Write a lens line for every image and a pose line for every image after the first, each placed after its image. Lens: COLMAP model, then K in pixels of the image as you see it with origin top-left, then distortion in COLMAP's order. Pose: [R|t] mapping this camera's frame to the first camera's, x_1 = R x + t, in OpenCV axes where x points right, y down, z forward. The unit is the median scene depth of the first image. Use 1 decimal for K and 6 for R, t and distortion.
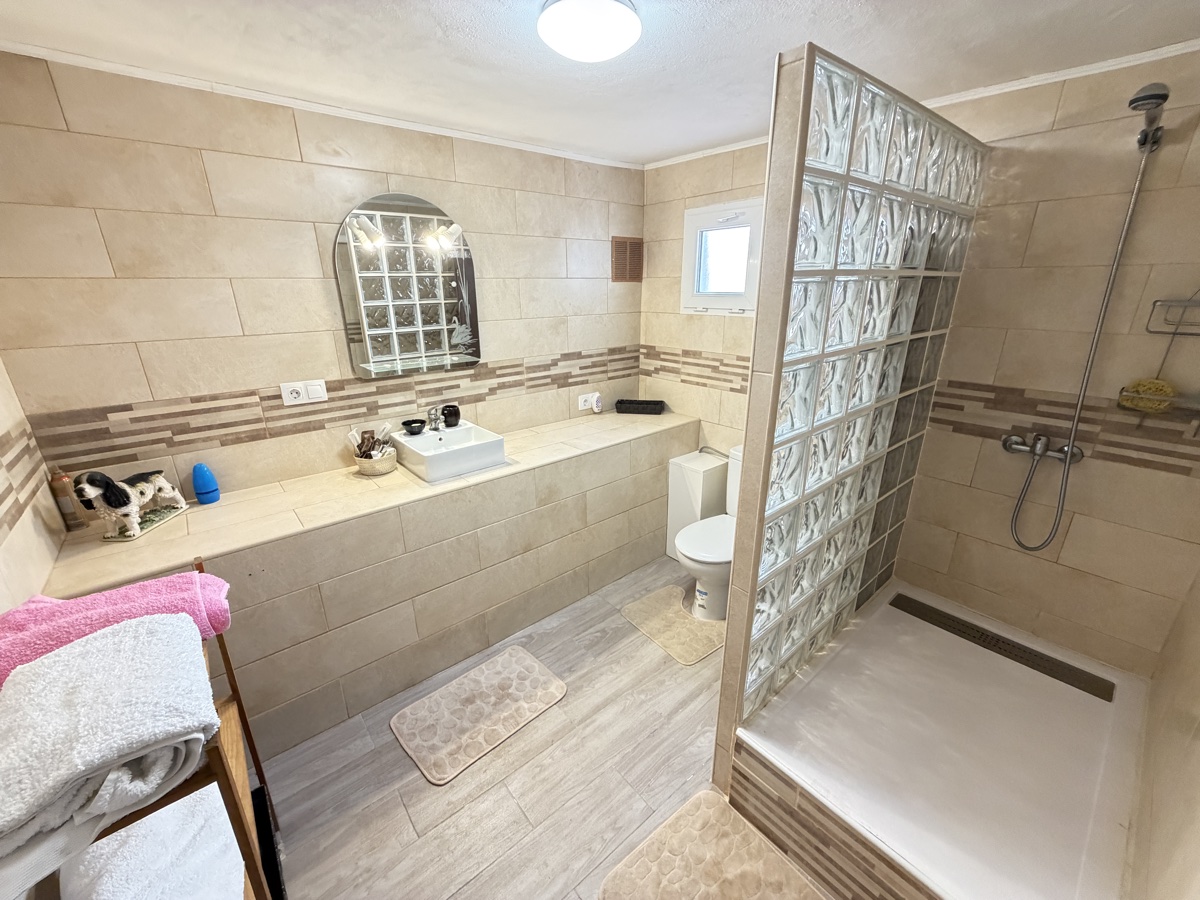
lens RADIAL K [[477.7, 0, 598.9], [0, 477.7, 451.0], [0, 0, 1]] dist [0.000170, 0.000040]
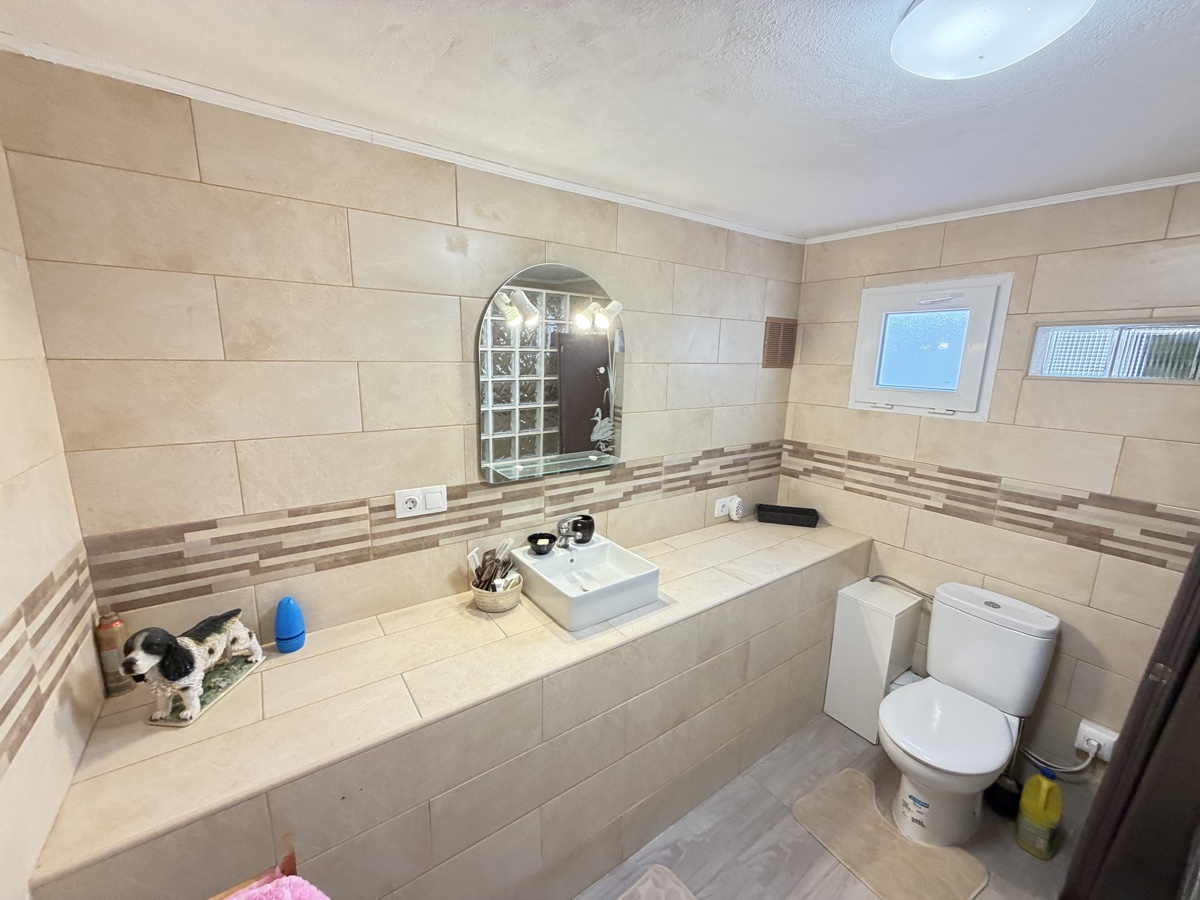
lens RADIAL K [[477.7, 0, 598.7], [0, 477.7, 451.5], [0, 0, 1]] dist [0.000170, 0.000040]
pose [[0.995643, 0.046299, -0.080935, -0.250499], [-0.056572, 0.989948, -0.129624, -0.110664], [0.074120, 0.133638, 0.988255, 0.221756]]
